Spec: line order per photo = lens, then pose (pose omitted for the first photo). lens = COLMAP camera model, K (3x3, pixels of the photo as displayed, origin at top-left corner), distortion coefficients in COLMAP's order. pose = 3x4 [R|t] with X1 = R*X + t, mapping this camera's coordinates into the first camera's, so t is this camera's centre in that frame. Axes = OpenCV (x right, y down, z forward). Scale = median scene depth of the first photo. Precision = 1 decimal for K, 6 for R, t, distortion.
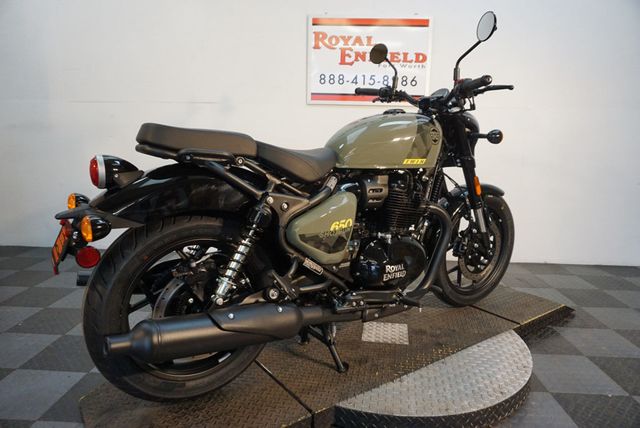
lens RADIAL K [[430.6, 0, 319.1], [0, 430.6, 214.1], [0, 0, 1]] dist [-0.042782, 0.029221]
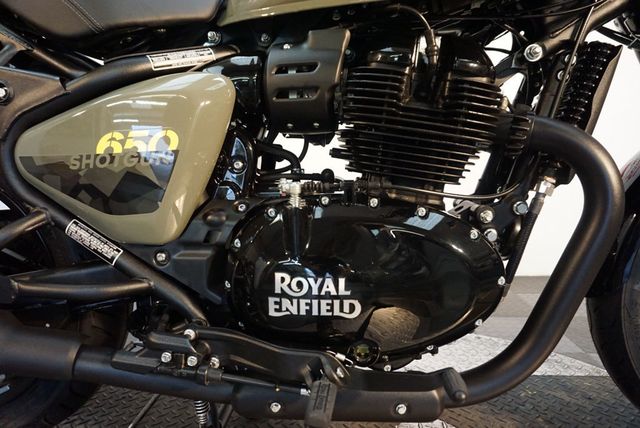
lens RADIAL K [[422.4, 0, 322.4], [0, 422.4, 217.5], [0, 0, 1]] dist [-0.026390, 0.007371]
pose [[0.762844, 0.050436, -0.644612, 0.441338], [-0.080364, 0.996618, -0.017126, 0.087763], [0.641569, 0.064868, 0.764318, 0.846612]]
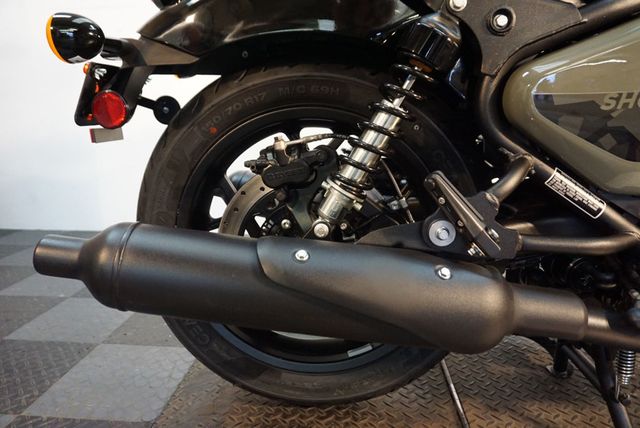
lens RADIAL K [[422.4, 0, 322.4], [0, 422.4, 217.5], [0, 0, 1]] dist [-0.026390, 0.007371]
pose [[0.759921, 0.110439, -0.640565, 0.058488], [-0.086825, 0.993876, 0.068350, 0.141115], [0.644191, 0.003677, 0.764856, 0.574724]]
